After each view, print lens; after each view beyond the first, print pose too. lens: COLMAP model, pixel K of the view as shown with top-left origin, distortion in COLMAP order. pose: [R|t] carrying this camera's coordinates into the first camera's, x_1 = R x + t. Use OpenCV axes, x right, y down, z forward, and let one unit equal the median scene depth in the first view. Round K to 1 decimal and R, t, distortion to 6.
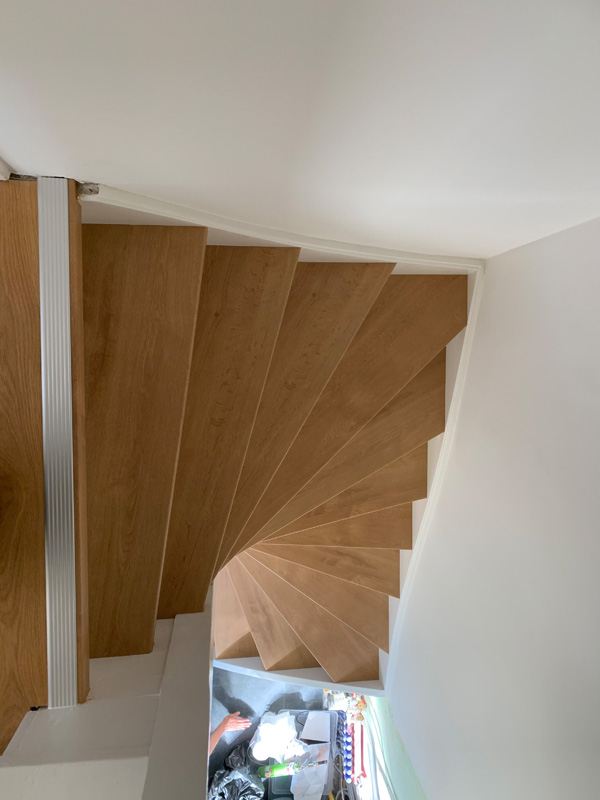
lens RADIAL K [[605.7, 0, 296.1], [0, 605.7, 402.4], [0, 0, 1]] dist [0.046751, -0.069238]
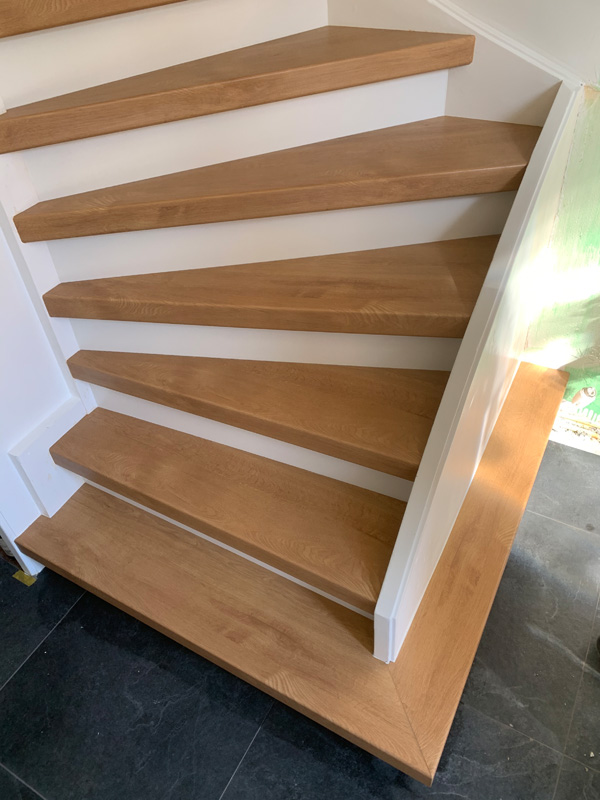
lens RADIAL K [[605.7, 0, 296.1], [0, 605.7, 402.4], [0, 0, 1]] dist [0.046751, -0.069238]
pose [[0.484199, -0.696511, 0.529551, -0.484757], [0.861369, 0.273205, -0.428256, 0.740094], [0.153609, 0.663499, 0.732238, 1.037991]]
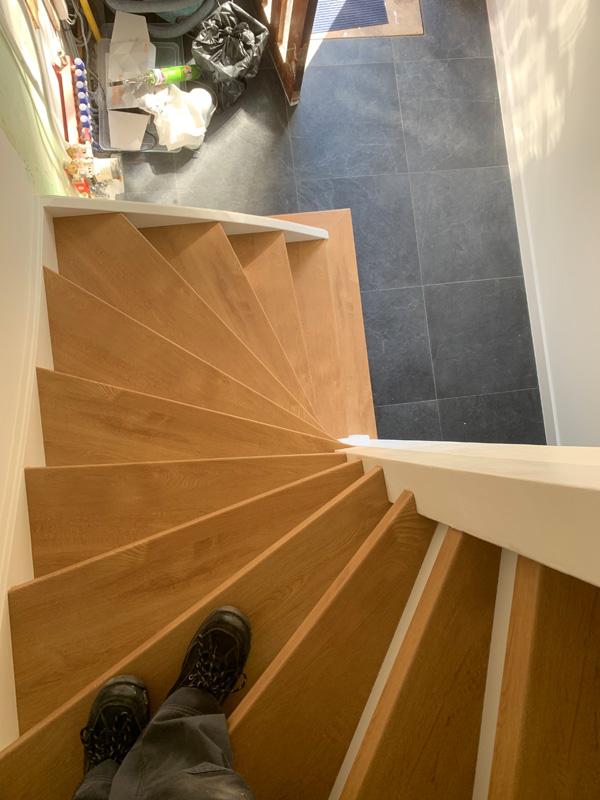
lens RADIAL K [[604.3, 0, 304.6], [0, 604.3, 405.8], [0, 0, 1]] dist [0.046458, -0.068205]
pose [[-0.964350, 0.102343, -0.244040, 0.072345], [-0.103576, -0.994591, -0.007813, 0.307893], [-0.243519, 0.017742, 0.969734, 0.392928]]
